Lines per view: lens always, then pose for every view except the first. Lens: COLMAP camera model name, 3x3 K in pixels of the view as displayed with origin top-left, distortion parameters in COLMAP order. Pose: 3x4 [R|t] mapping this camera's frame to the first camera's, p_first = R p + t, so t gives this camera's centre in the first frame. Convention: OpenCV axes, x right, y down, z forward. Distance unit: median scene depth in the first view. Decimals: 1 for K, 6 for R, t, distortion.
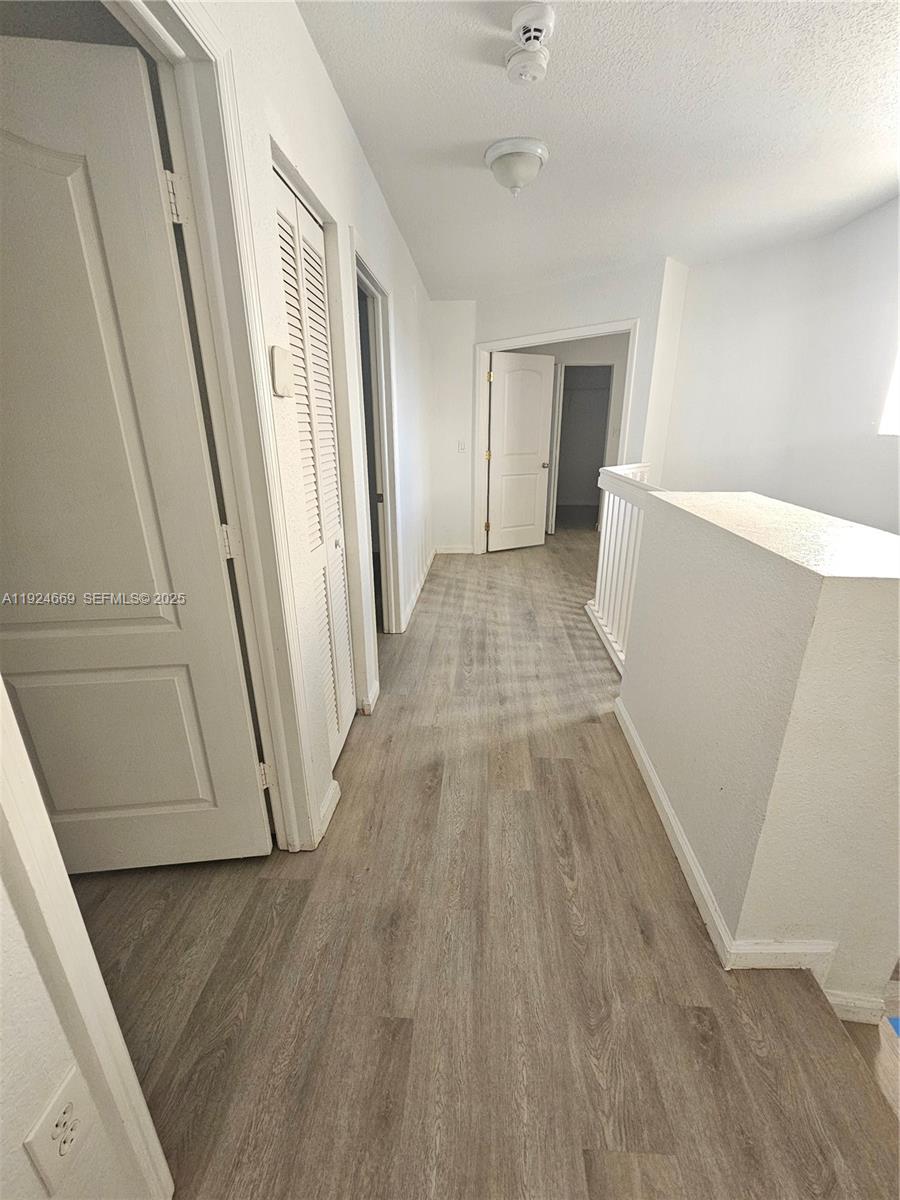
lens RADIAL K [[496.3, 0, 451.5], [0, 496.3, 600.5], [0, 0, 1]] dist [-0.004197, 0.001573]
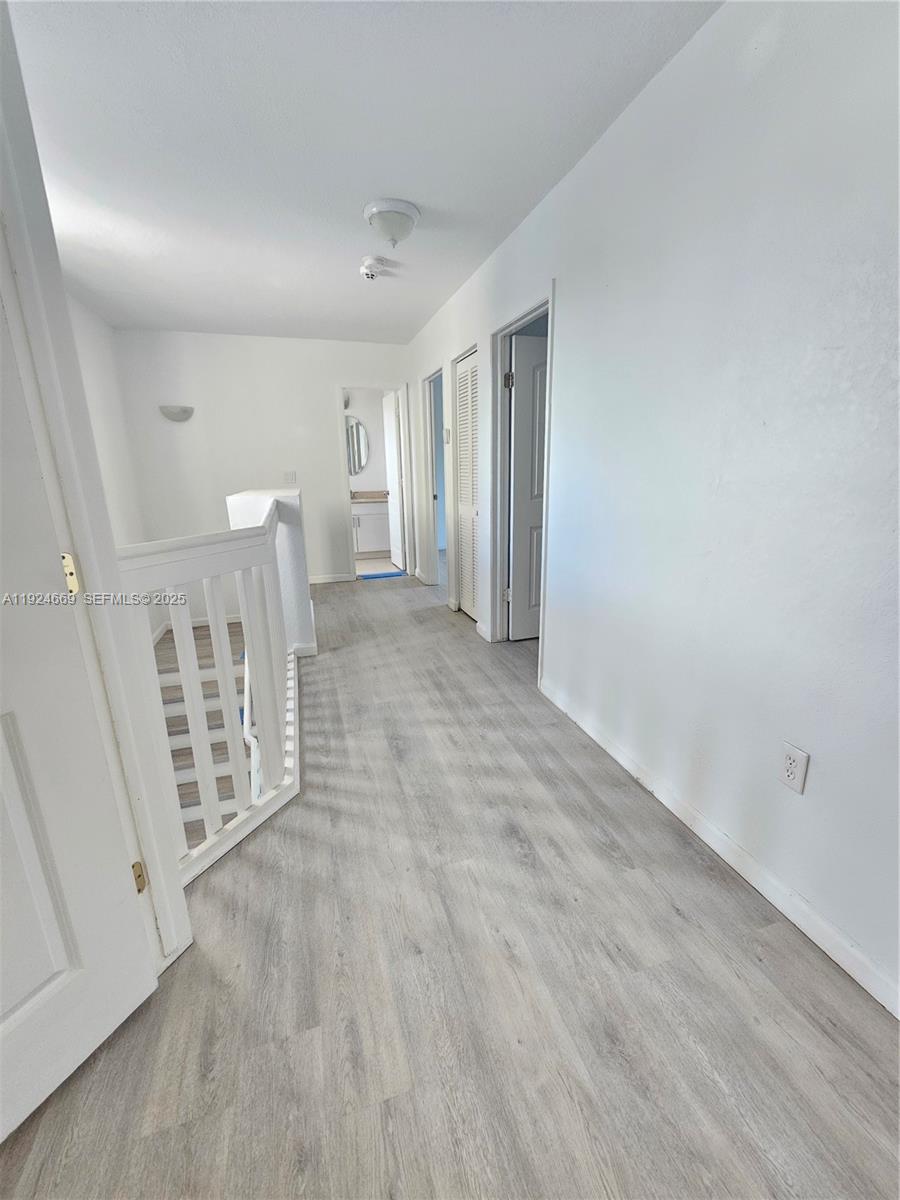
lens RADIAL K [[496.3, 0, 452.1], [0, 496.3, 597.4], [0, 0, 1]] dist [-0.004197, 0.001573]
pose [[-0.934855, 0.108113, -0.338168, 0.295349], [-0.102408, 0.829905, 0.548426, -0.489192], [0.339939, 0.547330, -0.764769, 1.449124]]
